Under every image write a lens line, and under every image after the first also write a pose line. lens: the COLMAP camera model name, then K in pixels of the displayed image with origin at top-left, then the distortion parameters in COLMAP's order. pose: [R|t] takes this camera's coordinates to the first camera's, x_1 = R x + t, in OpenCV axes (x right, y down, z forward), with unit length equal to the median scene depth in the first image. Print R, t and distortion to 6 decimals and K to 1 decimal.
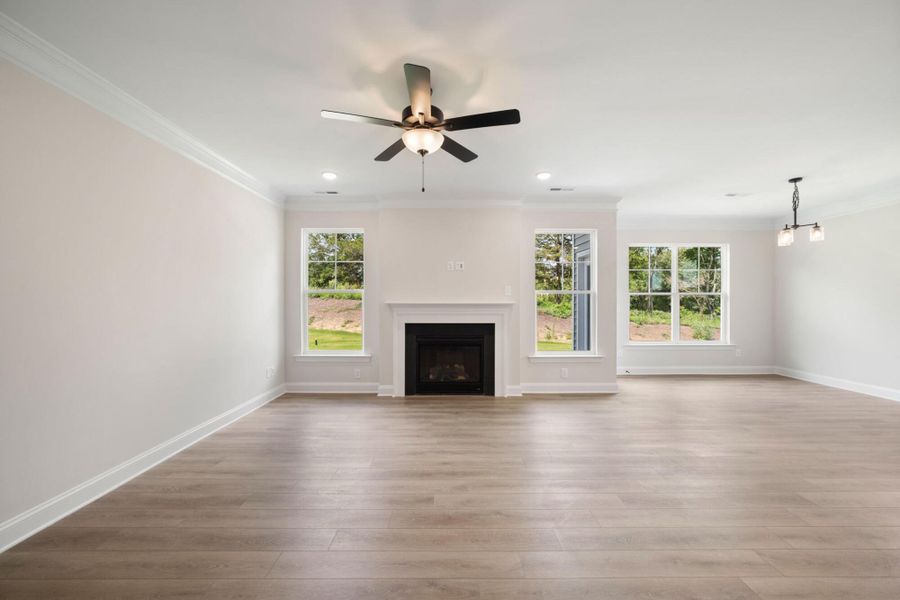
lens RADIAL K [[347.8, 0, 449.6], [0, 347.8, 301.8], [0, 0, 1]] dist [-0.001885, 0.000191]
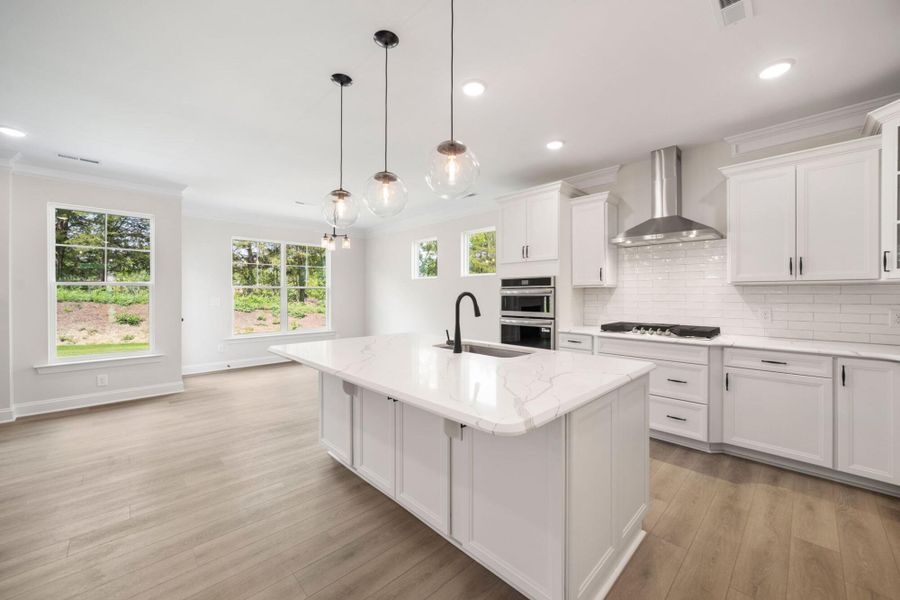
lens RADIAL K [[347.8, 0, 457.4], [0, 347.8, 293.8], [0, 0, 1]] dist [-0.001885, 0.000191]
pose [[0.719782, -0.001909, 0.694198, 0.376993], [0.003475, 0.999994, -0.000854, -0.000276], [-0.694192, 0.003027, 0.719784, -0.203357]]
